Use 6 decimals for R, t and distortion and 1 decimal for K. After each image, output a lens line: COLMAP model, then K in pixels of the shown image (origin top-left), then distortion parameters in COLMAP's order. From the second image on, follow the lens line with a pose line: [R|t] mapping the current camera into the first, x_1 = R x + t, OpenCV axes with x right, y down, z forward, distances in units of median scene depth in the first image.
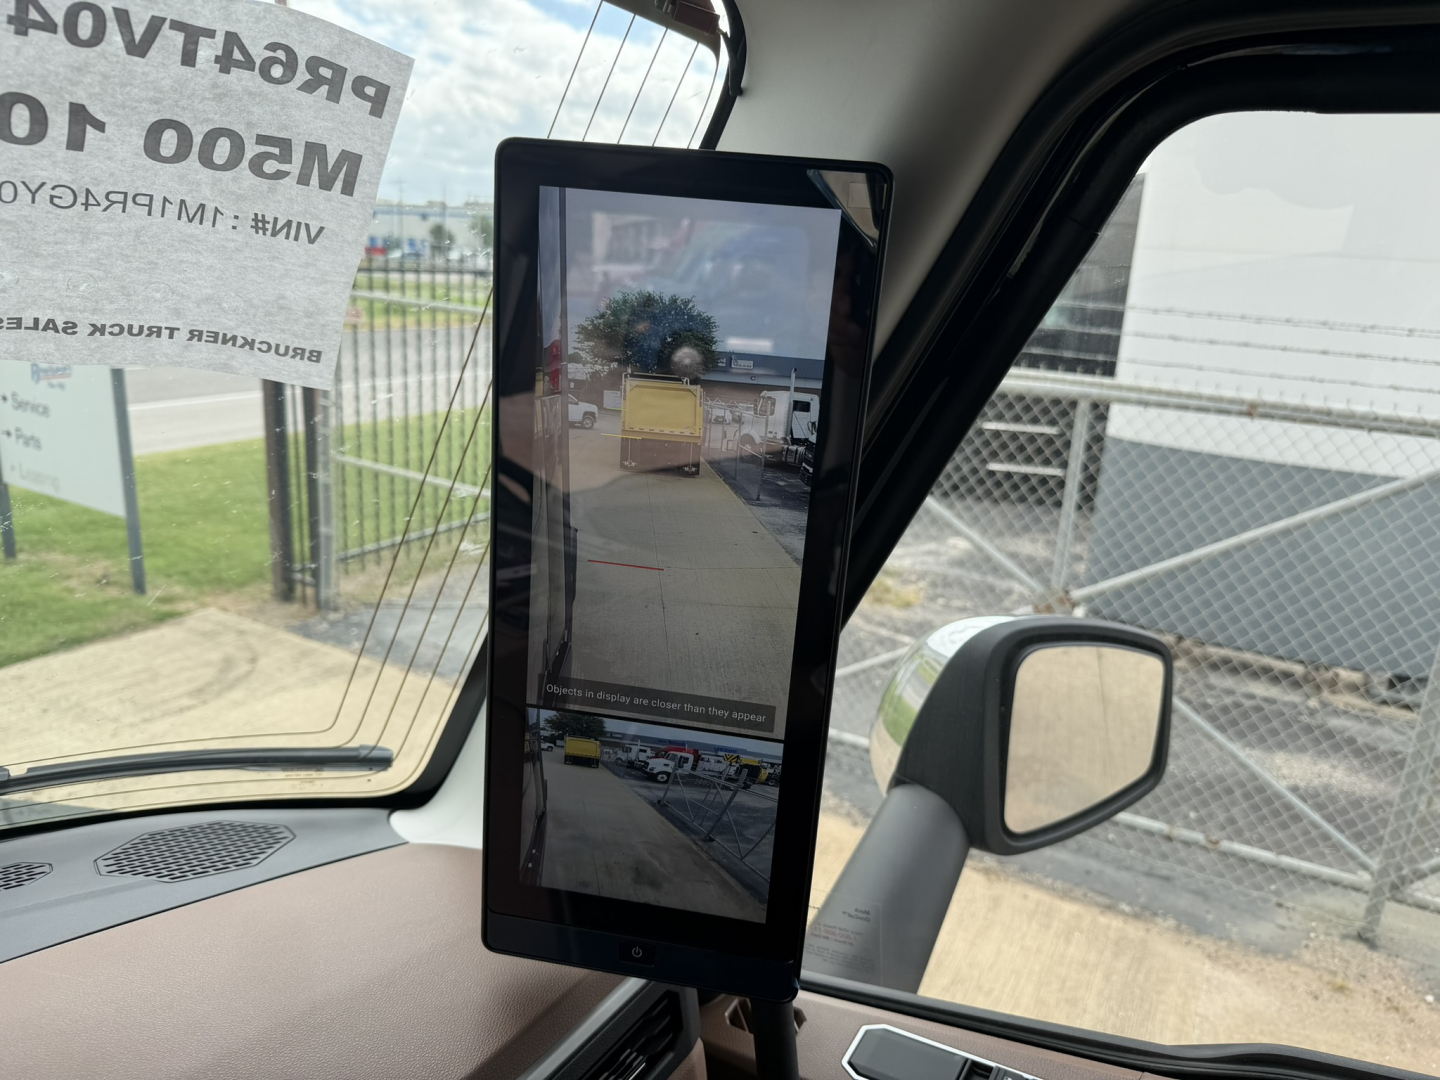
lens RADIAL K [[1034.4, 0, 722.7], [0, 1034.4, 532.1], [0, 0, 1]] dist [0.013562, -0.001333]
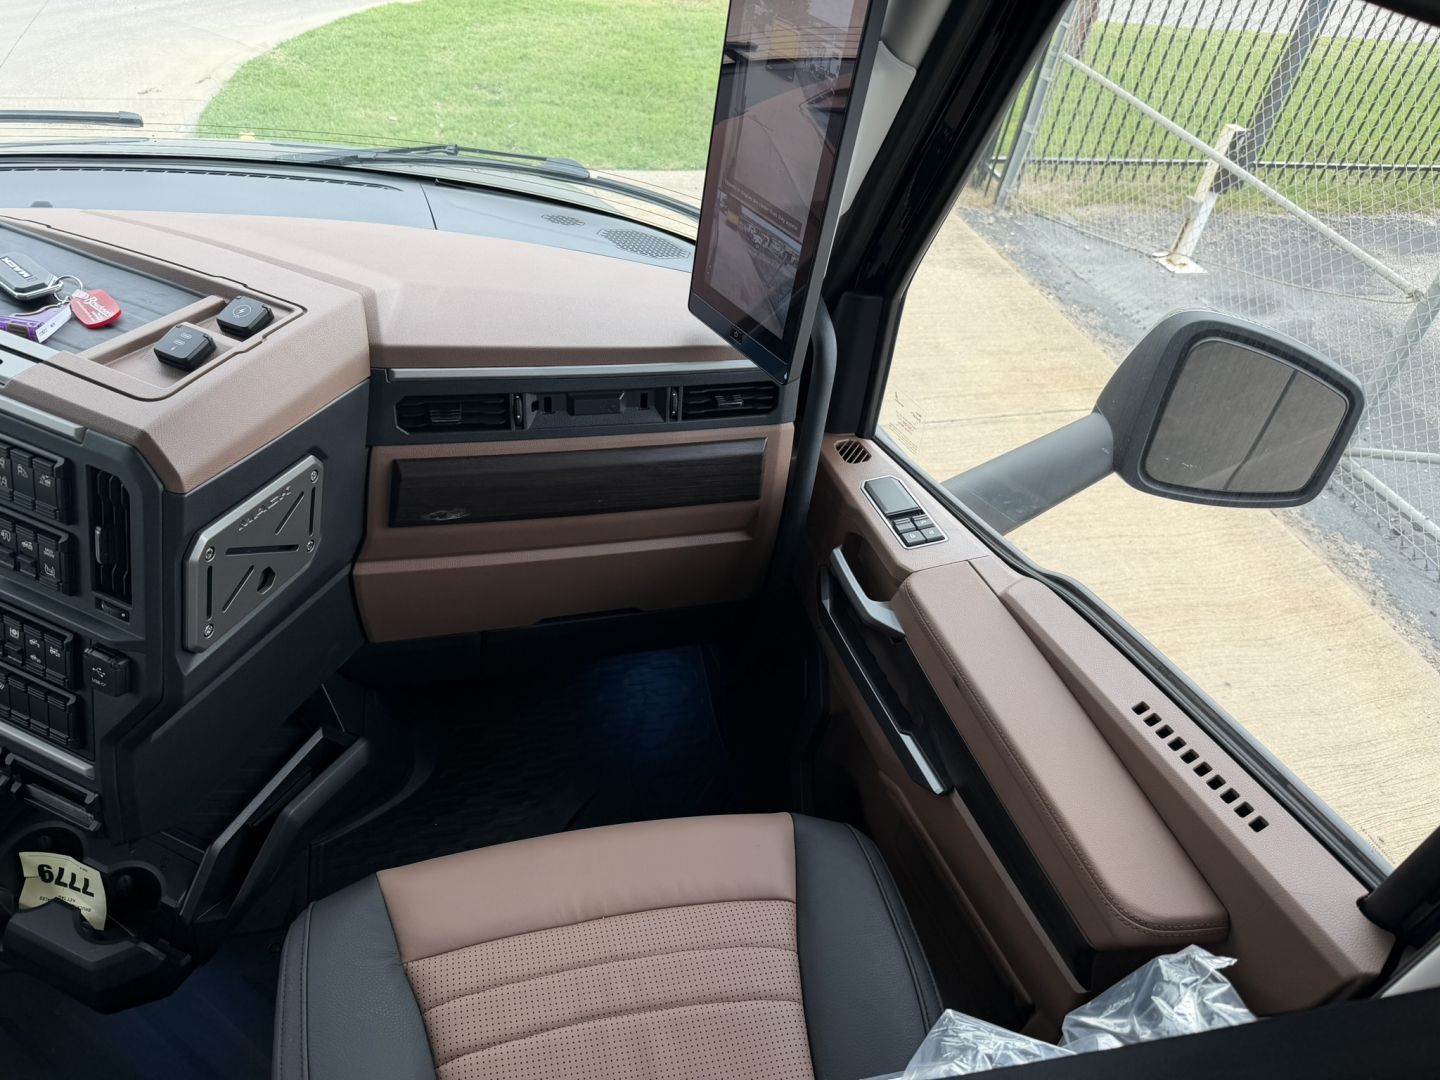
lens RADIAL K [[1034.4, 0, 722.7], [0, 1034.4, 532.1], [0, 0, 1]] dist [0.013562, -0.001333]
pose [[0.733971, 0.465591, -0.494481, 1.045801], [-0.265560, 0.866827, 0.422005, -0.094197], [0.625112, -0.178425, 0.759869, -0.576697]]
